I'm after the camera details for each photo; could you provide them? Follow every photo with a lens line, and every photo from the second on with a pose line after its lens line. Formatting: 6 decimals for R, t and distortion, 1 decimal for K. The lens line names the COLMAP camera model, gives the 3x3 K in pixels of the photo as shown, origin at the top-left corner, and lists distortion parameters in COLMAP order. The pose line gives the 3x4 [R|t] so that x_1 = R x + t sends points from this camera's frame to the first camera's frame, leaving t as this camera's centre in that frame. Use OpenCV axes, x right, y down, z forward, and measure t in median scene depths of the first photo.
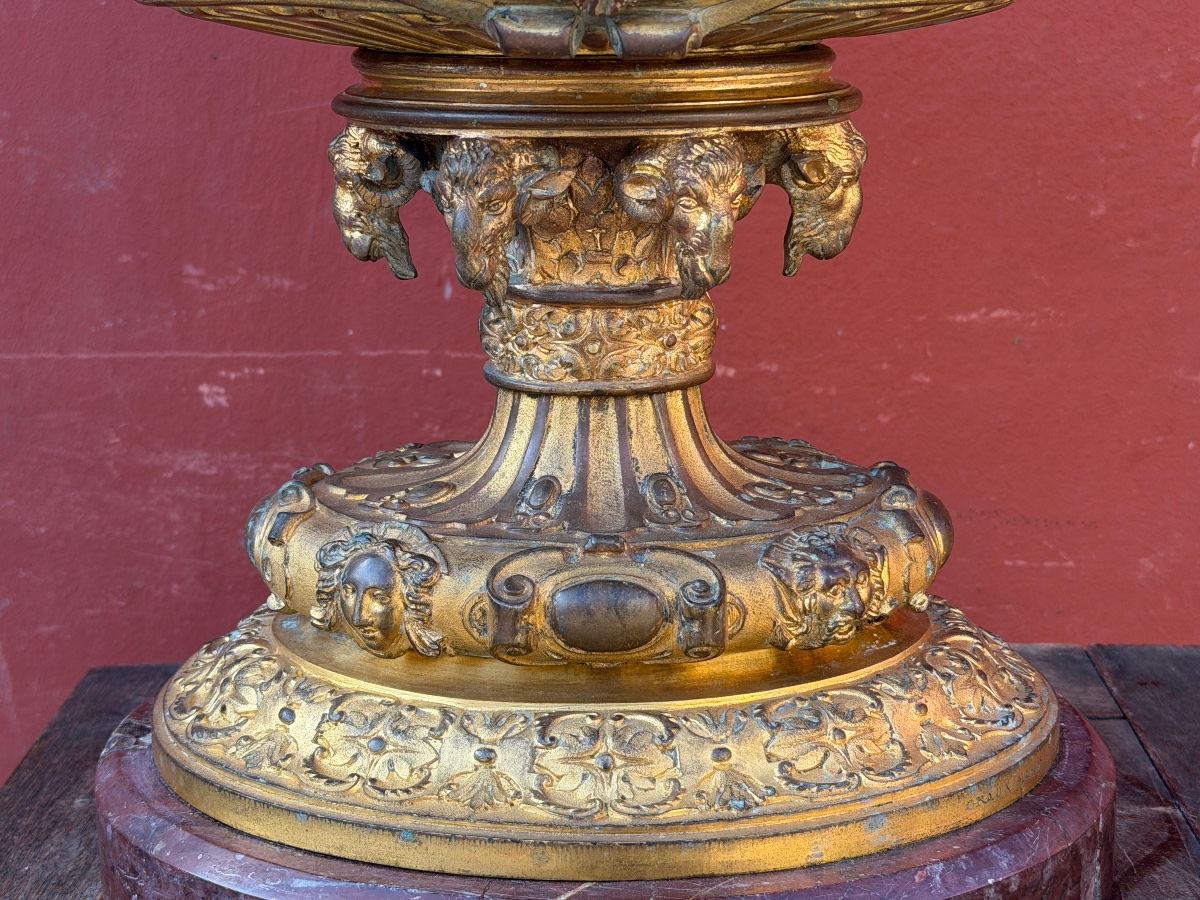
lens RADIAL K [[2090.2, 0, 615.2], [0, 2090.2, 443.5], [0, 0, 1]] dist [0.149108, 0.000000]
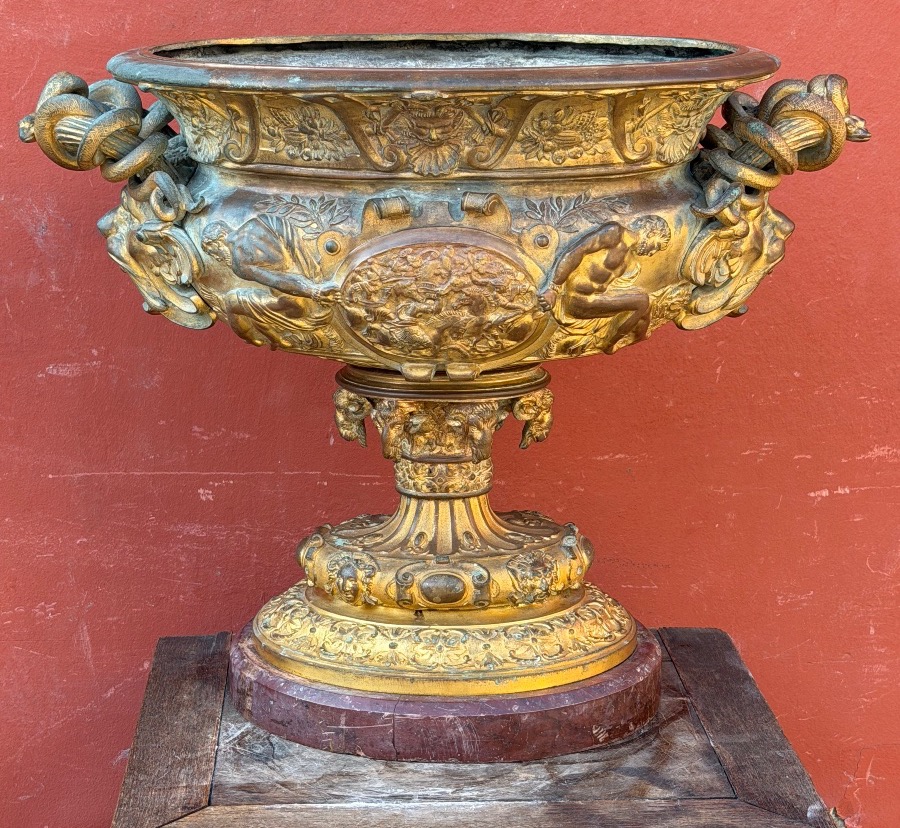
lens RADIAL K [[2012.3, 0, 451.1], [0, 2012.3, 421.6], [0, 0, 1]] dist [0.104352, 0.000000]
pose [[0.997805, 0.012440, 0.065042, -0.139926], [-0.008797, 0.998392, -0.055993, 0.017044], [-0.065634, 0.055298, 0.996310, -1.271615]]
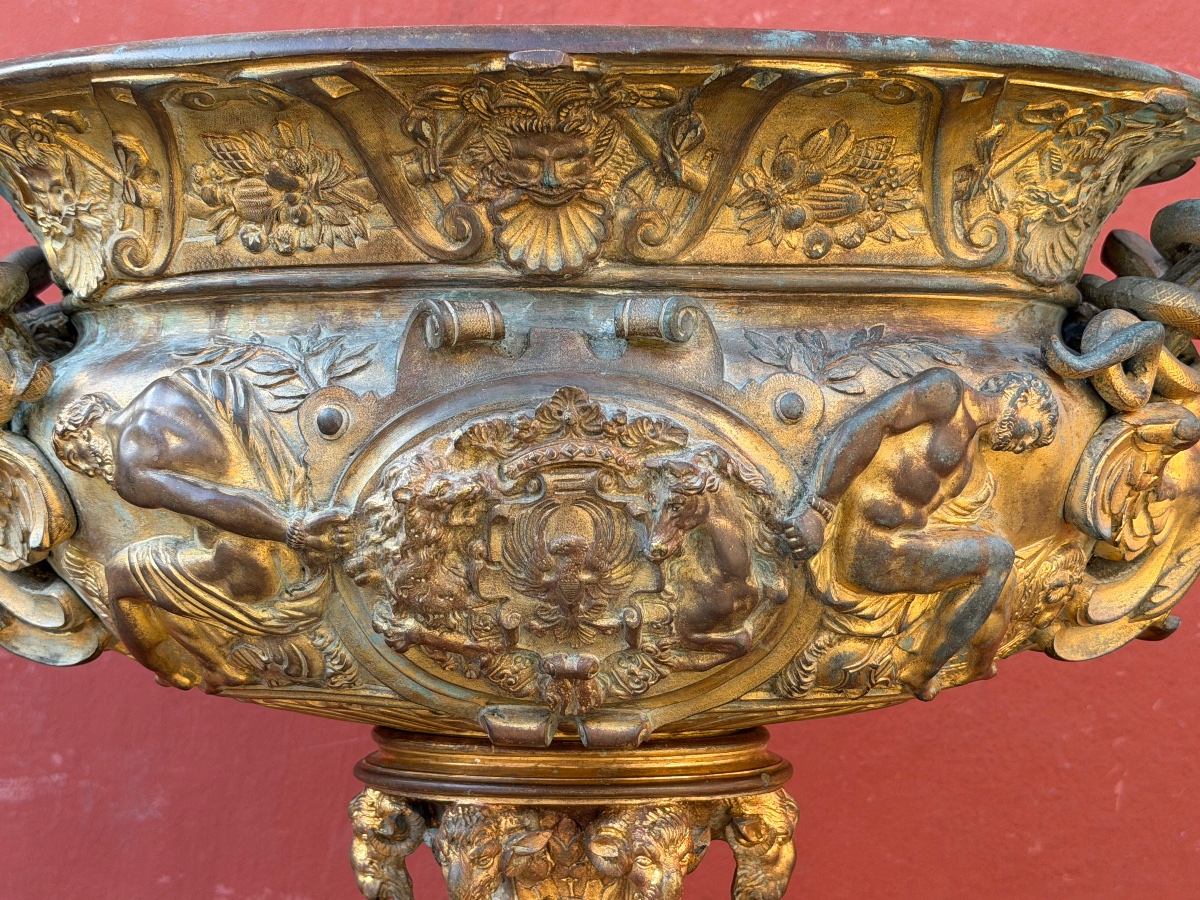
lens RADIAL K [[2090.2, 0, 610.2], [0, 2090.2, 459.9], [0, 0, 1]] dist [0.149108, 0.000000]
pose [[0.999808, 0.010839, -0.016311, 0.030202], [-0.014725, 0.965153, -0.261272, -0.019905], [0.012911, 0.261462, 0.965127, -0.209220]]
